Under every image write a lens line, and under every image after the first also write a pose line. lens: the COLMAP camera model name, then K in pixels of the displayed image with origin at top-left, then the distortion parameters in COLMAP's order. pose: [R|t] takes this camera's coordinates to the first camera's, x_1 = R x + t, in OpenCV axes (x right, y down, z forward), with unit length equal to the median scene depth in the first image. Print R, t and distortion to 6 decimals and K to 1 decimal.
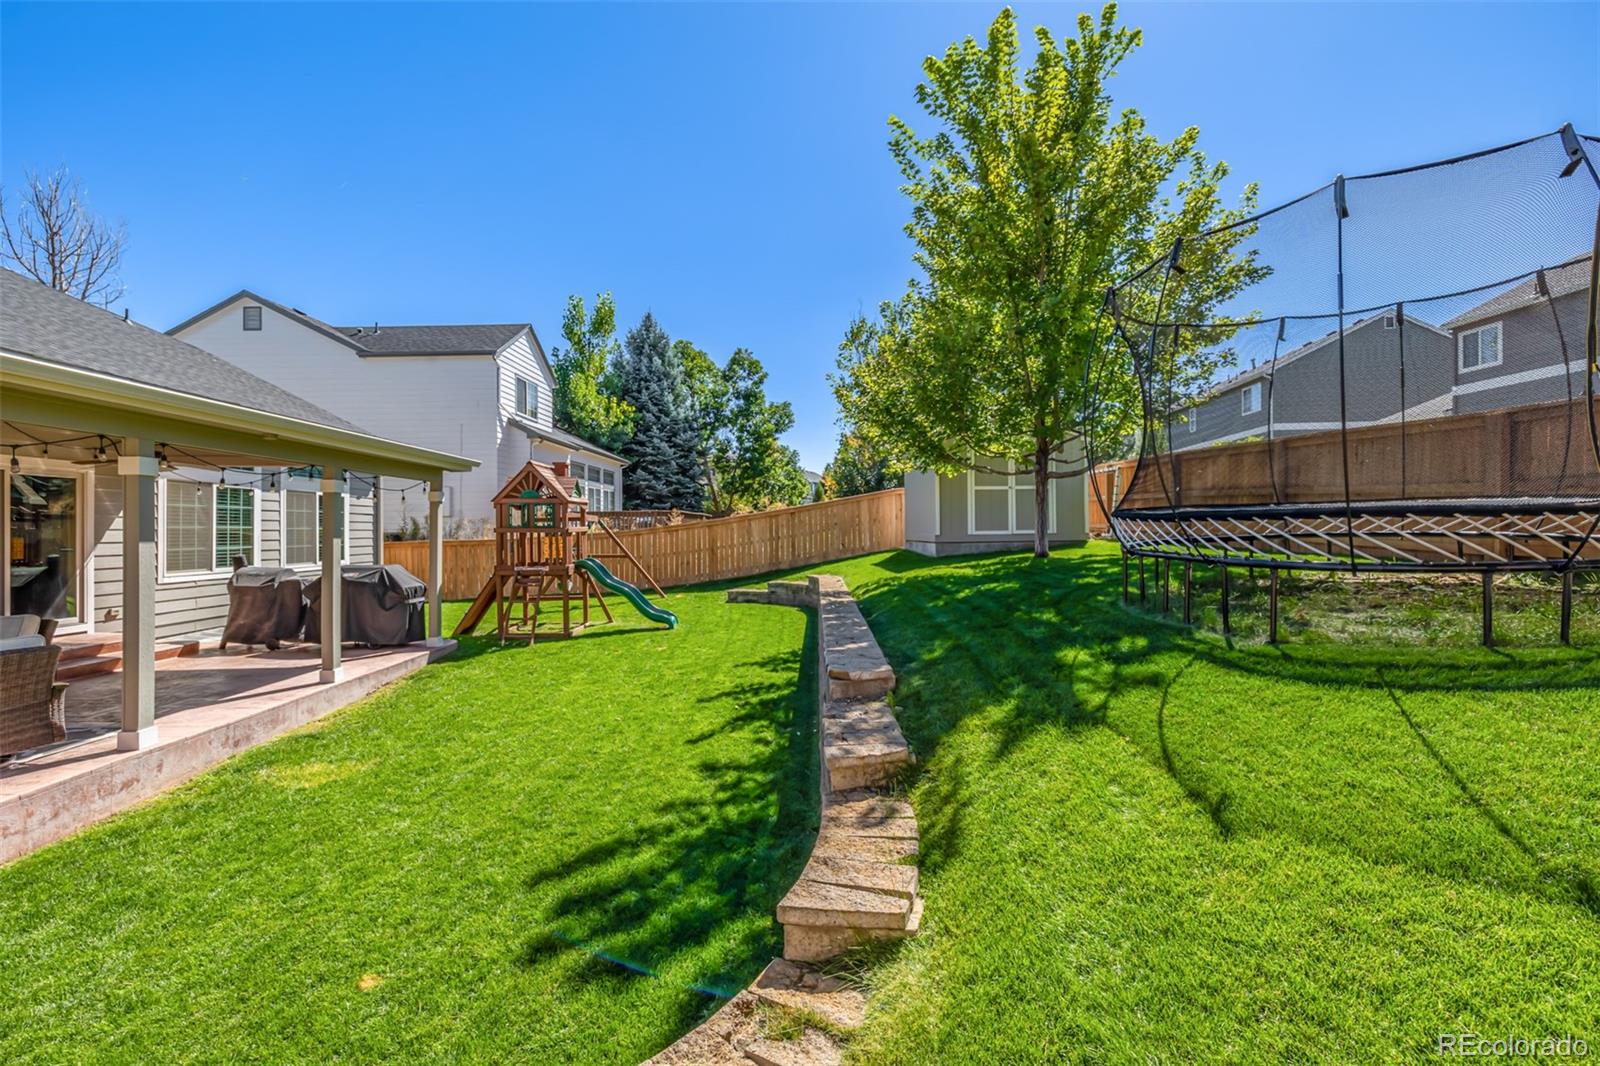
lens RADIAL K [[671.4, 0, 801.4], [0, 671.4, 531.0], [0, 0, 1]] dist [0.003138, -0.000284]
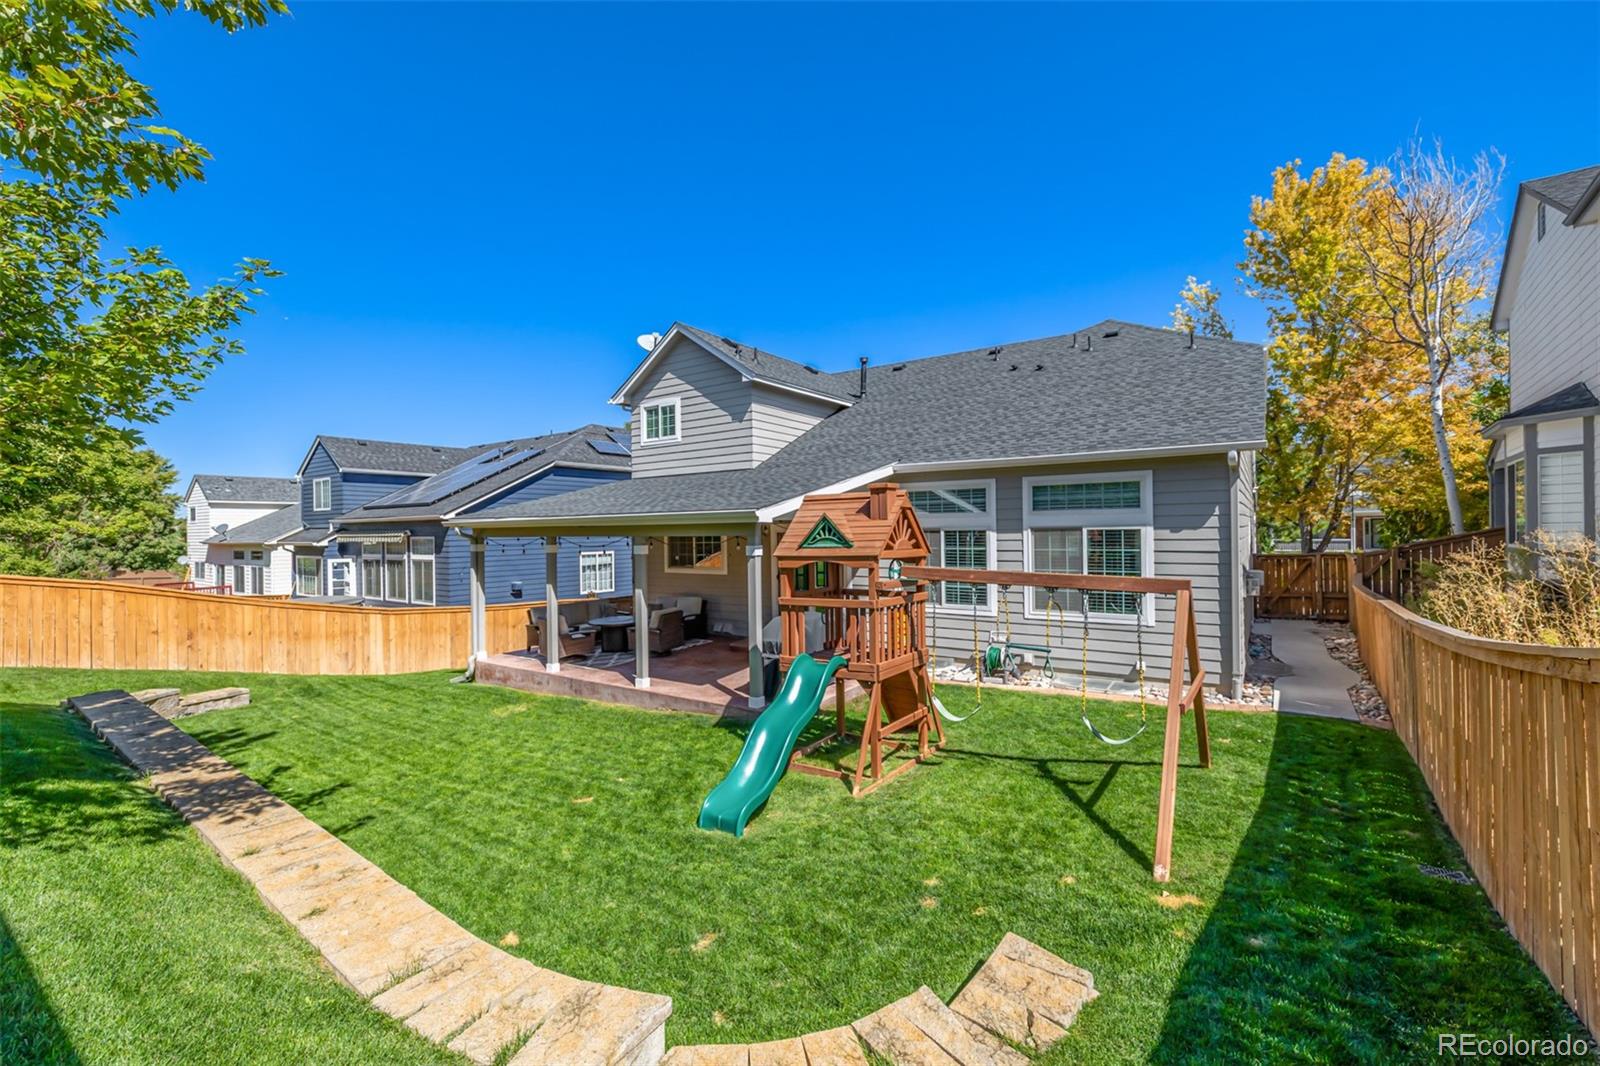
lens RADIAL K [[671.4, 0, 801.4], [0, 671.4, 531.0], [0, 0, 1]] dist [0.003138, -0.000284]
pose [[-0.589802, 0.014394, -0.807420, 0.147457], [0.015084, 0.999863, 0.006807, -0.066557], [0.807407, -0.008165, -0.589938, 1.272588]]
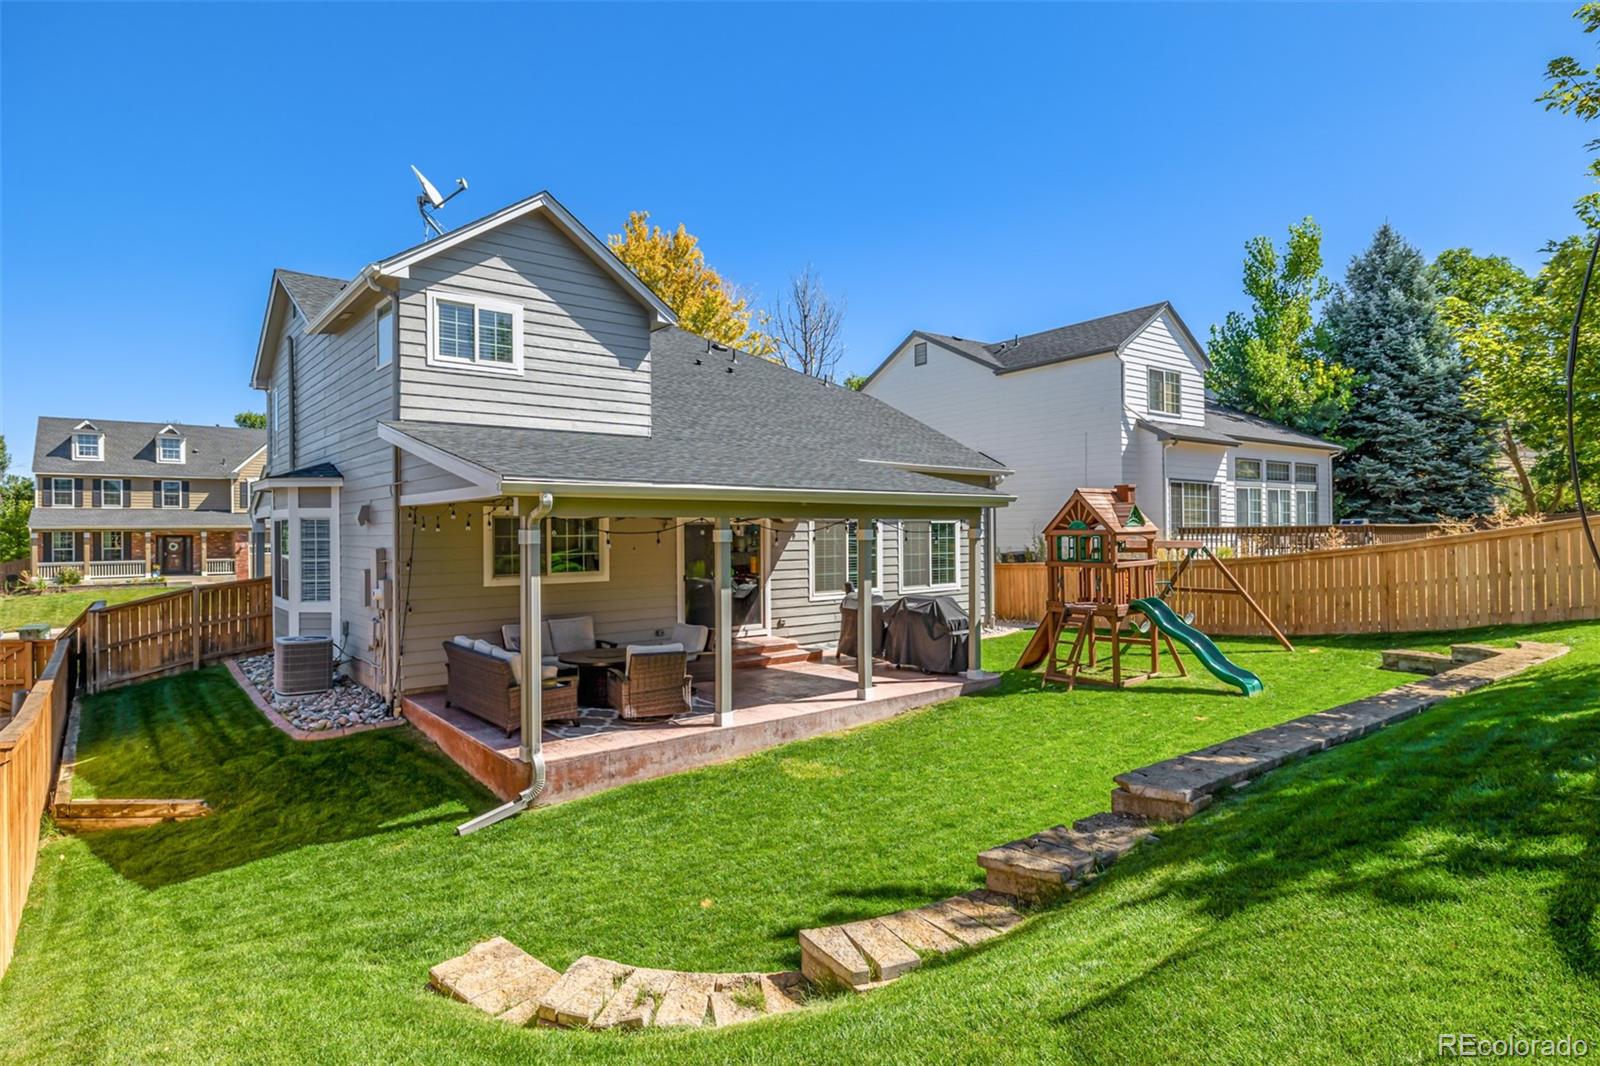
lens RADIAL K [[846.7, 0, 800.0], [0, 846.7, 533.0], [0, 0, 1]] dist [-0.002771, -0.000415]
pose [[0.609169, -0.001663, -0.793039, 0.251566], [0.005535, 0.999982, 0.002155, -0.044069], [0.793021, -0.005702, 0.609167, -0.000562]]
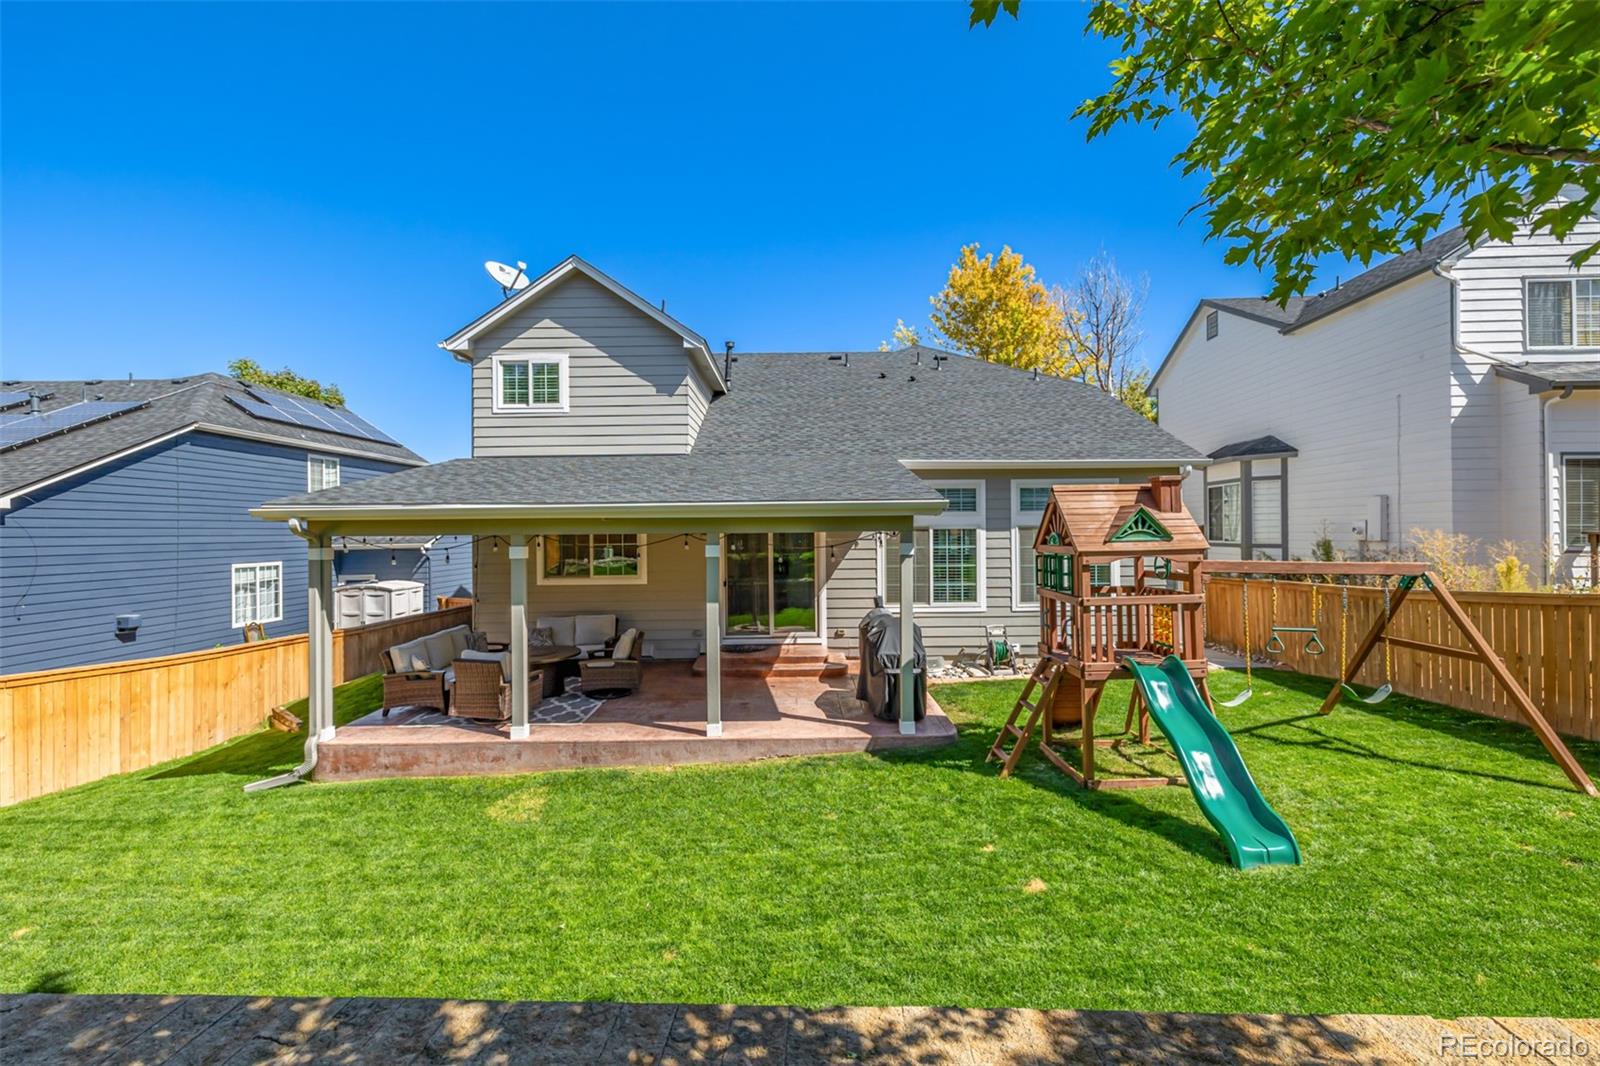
lens RADIAL K [[671.4, 0, 801.4], [0, 671.4, 531.0], [0, 0, 1]] dist [0.003138, -0.000284]
pose [[-0.024501, 0.005023, -0.999687, 0.214381], [0.008788, 0.999950, 0.004809, -0.061341], [0.999661, -0.008668, -0.024544, 0.703640]]
